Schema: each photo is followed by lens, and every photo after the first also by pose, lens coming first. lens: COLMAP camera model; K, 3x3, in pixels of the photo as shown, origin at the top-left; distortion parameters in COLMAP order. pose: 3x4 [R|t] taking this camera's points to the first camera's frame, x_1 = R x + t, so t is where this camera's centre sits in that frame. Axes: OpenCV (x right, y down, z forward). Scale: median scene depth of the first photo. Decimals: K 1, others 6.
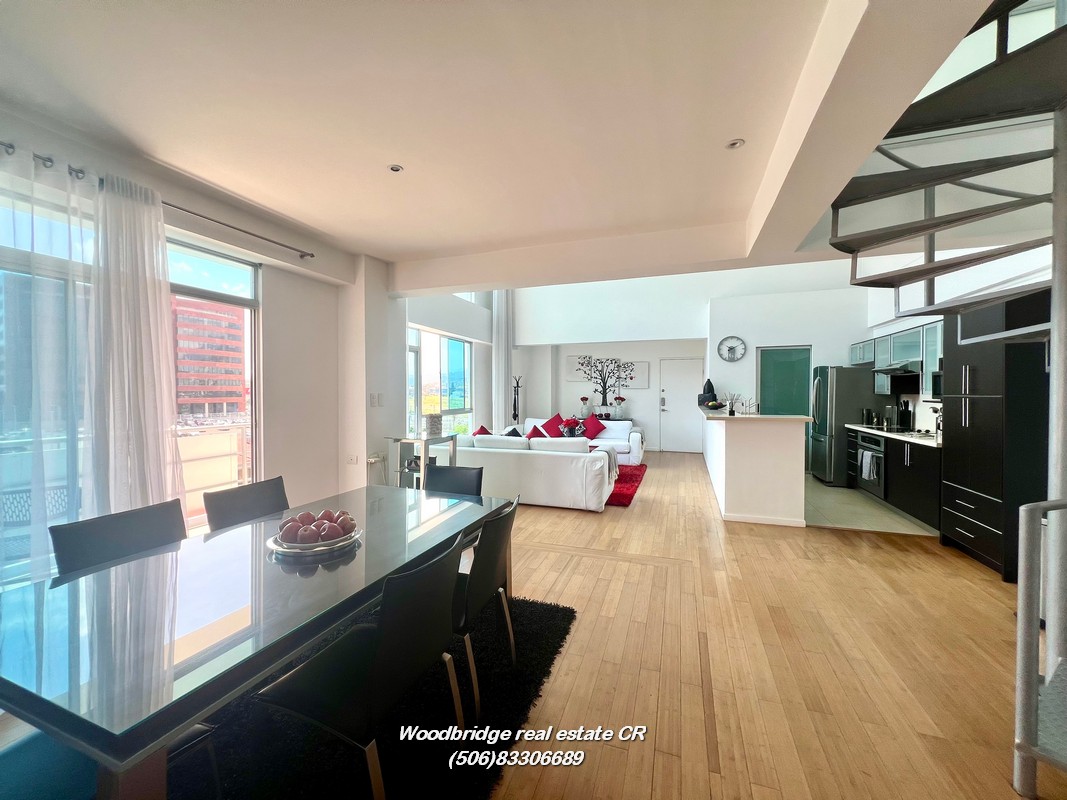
lens RADIAL K [[427.5, 0, 527.3], [0, 427.5, 398.0], [0, 0, 1]] dist [-0.004024, 0.001688]
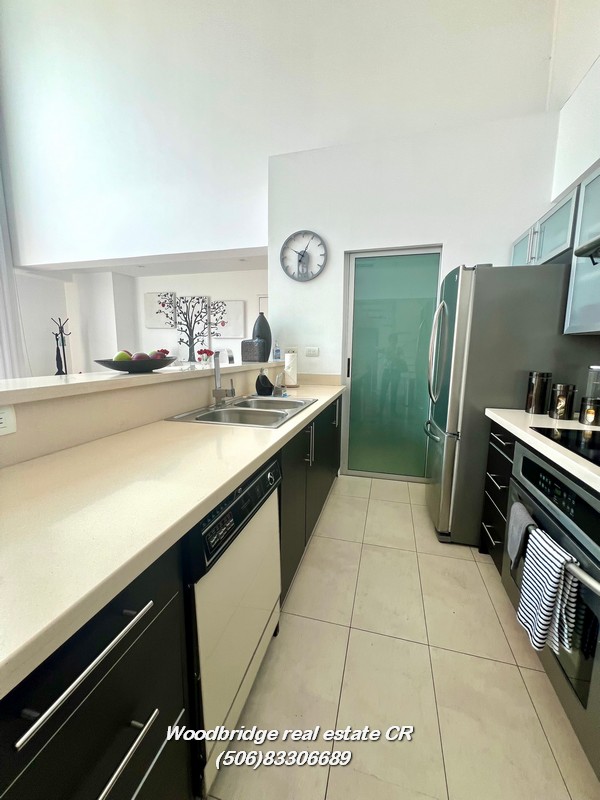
lens RADIAL K [[320.2, 0, 303.0], [0, 320.2, 396.7], [0, 0, 1]] dist [-0.003021, 0.000456]
pose [[0.996043, -0.003984, 0.088784, 0.437880], [-0.007290, 0.991966, 0.126296, 0.009485], [-0.088574, -0.126443, 0.988011, 0.576005]]
